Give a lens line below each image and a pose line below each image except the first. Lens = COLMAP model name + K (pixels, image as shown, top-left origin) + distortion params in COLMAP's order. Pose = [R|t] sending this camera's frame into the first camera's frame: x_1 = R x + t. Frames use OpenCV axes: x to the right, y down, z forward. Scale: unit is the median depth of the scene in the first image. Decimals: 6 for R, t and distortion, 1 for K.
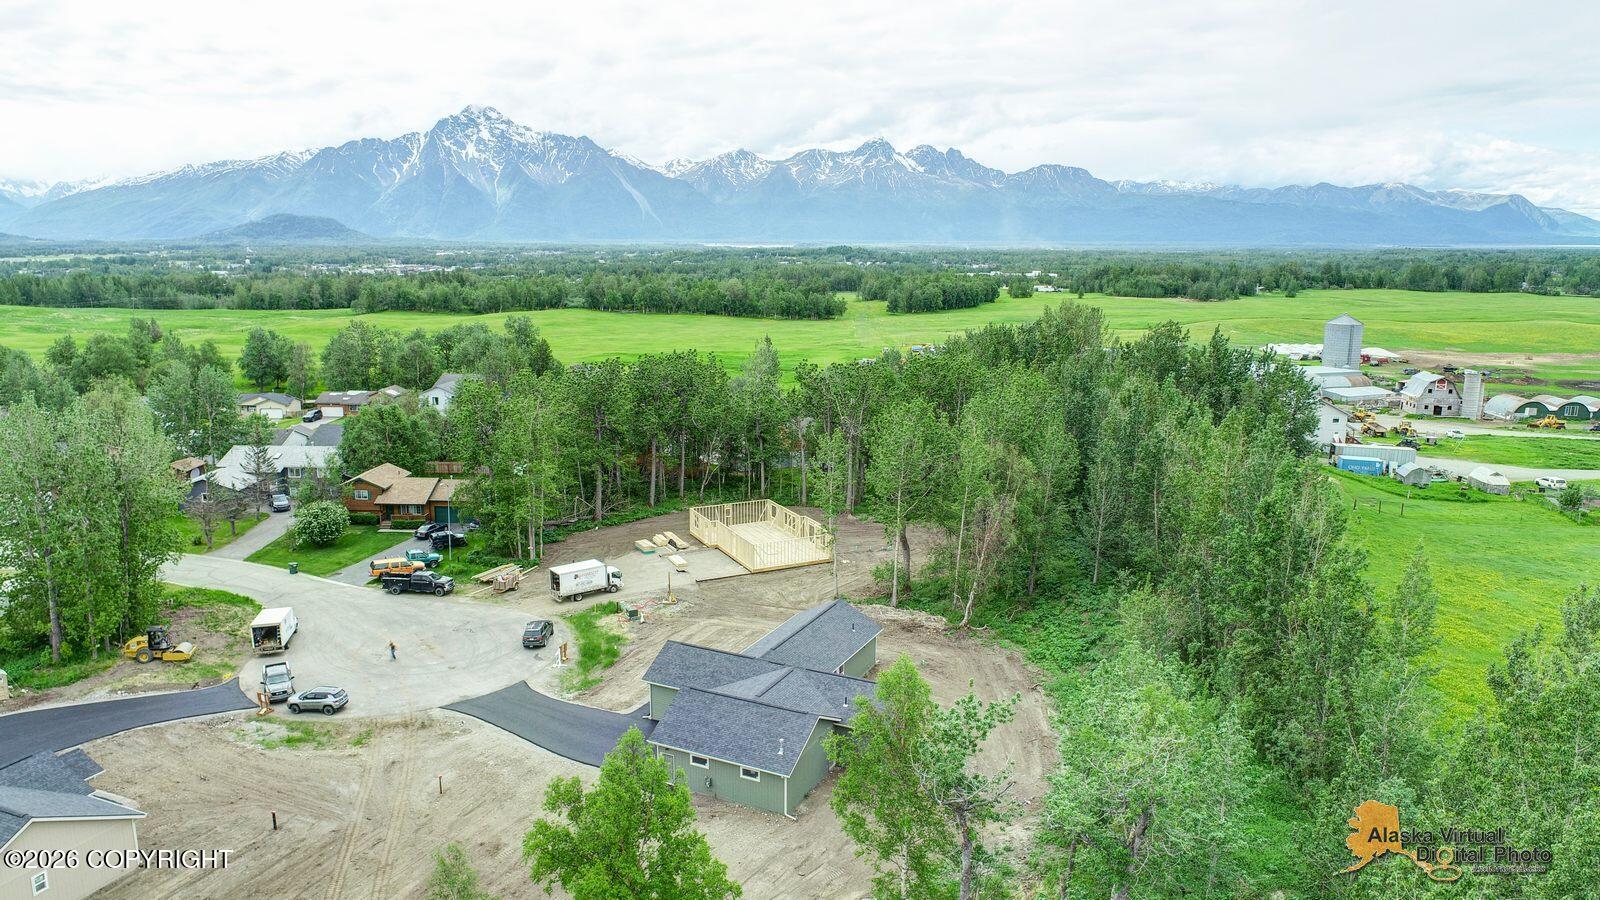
lens RADIAL K [[1079.7, 0, 811.6], [0, 1079.7, 448.0], [0, 0, 1]] dist [-0.016627, 0.006549]
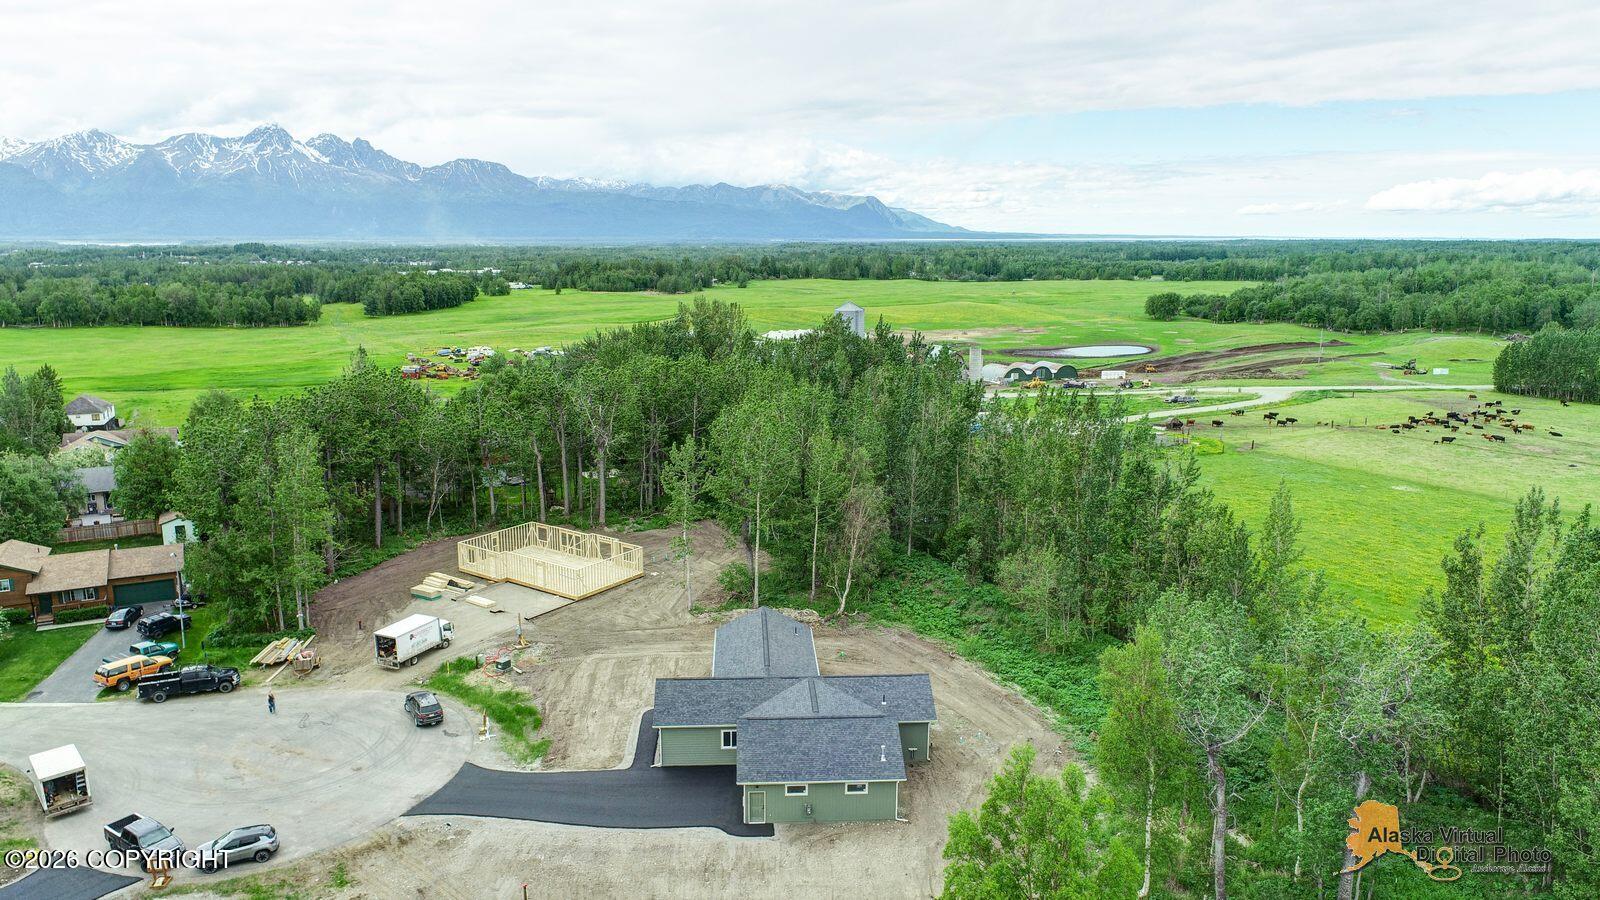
lens RADIAL K [[1079.7, 0, 794.9], [0, 1079.7, 438.3], [0, 0, 1]] dist [-0.016627, 0.006549]
pose [[0.869070, -0.091688, 0.486117, -0.058317], [0.093865, 0.995385, 0.019932, -0.004247], [-0.485702, 0.028307, 0.873666, 0.016738]]
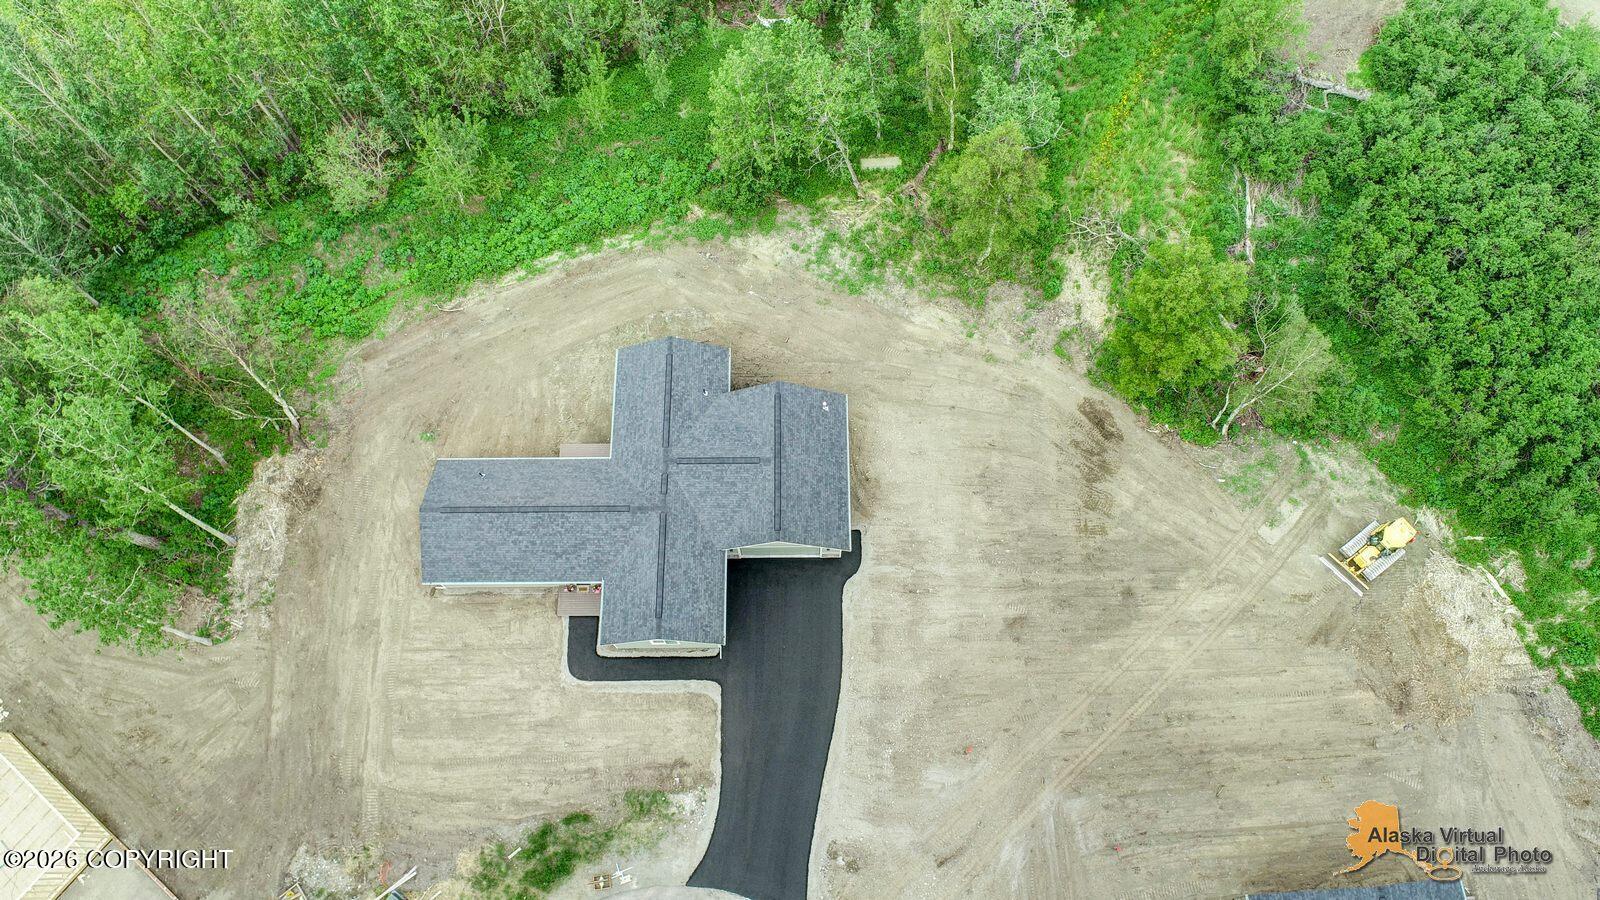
lens RADIAL K [[1079.7, 0, 798.7], [0, 1079.7, 444.4], [0, 0, 1]] dist [-0.016627, 0.006549]
pose [[-0.463640, -0.824866, 0.323471, -0.038562], [0.172890, 0.273839, 0.946109, -0.072473], [-0.868992, 0.494579, 0.015649, 0.109467]]
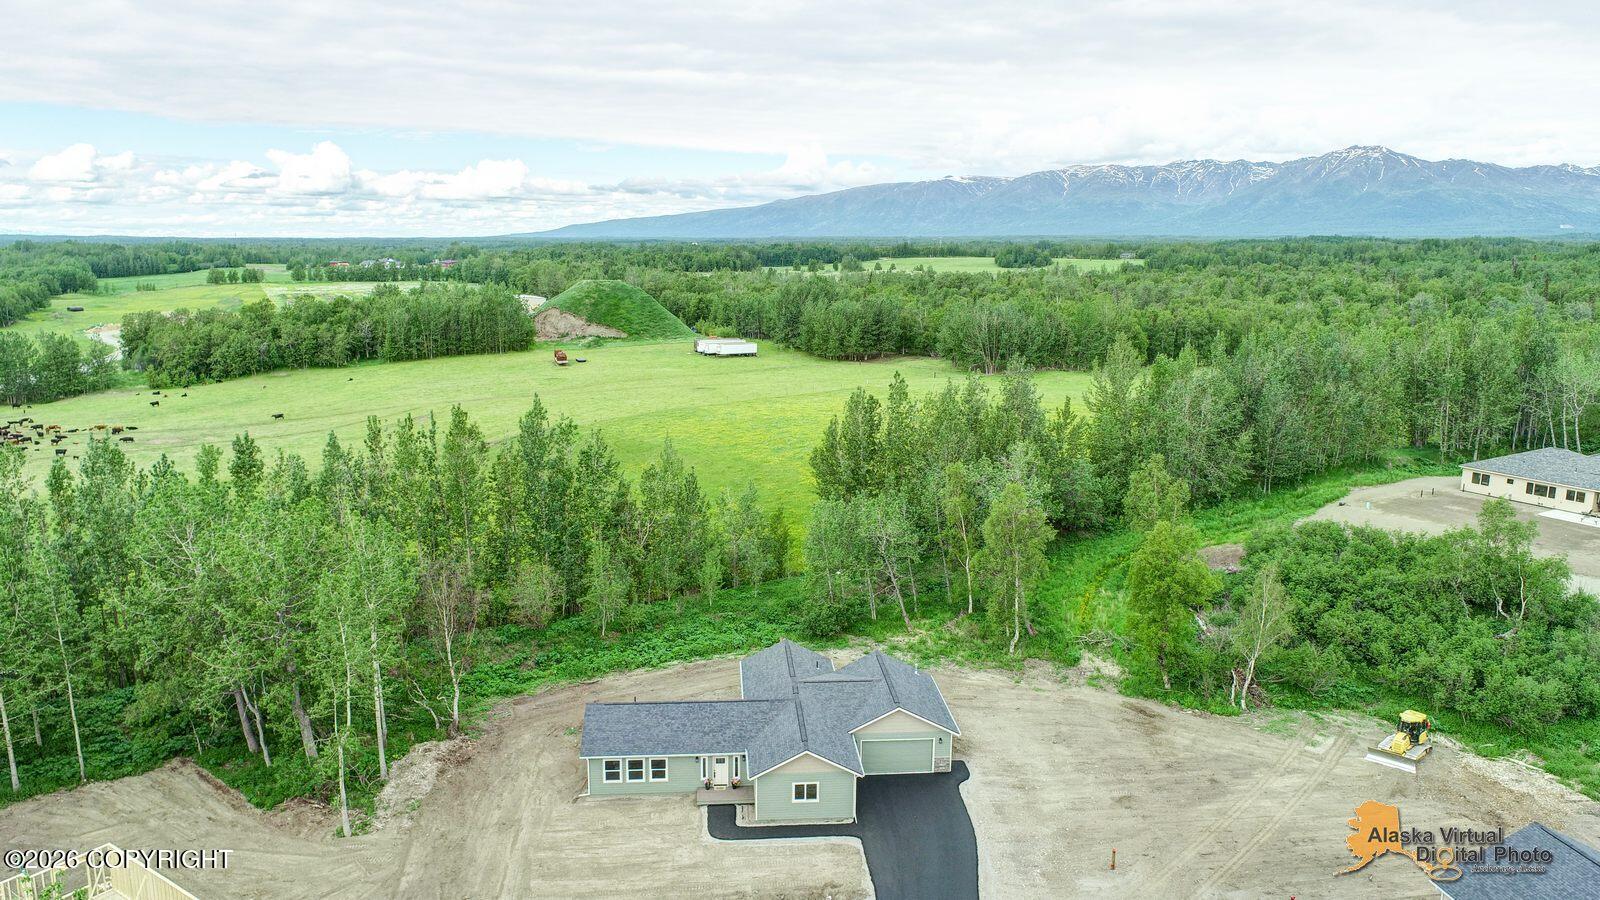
lens RADIAL K [[1079.7, 0, 800.7], [0, 1079.7, 454.0], [0, 0, 1]] dist [-0.016627, 0.006549]
pose [[-0.527620, -0.168420, 0.832617, -0.100423], [0.151801, 0.945679, 0.287484, -0.035933], [-0.835807, 0.278075, -0.473393, 0.174632]]
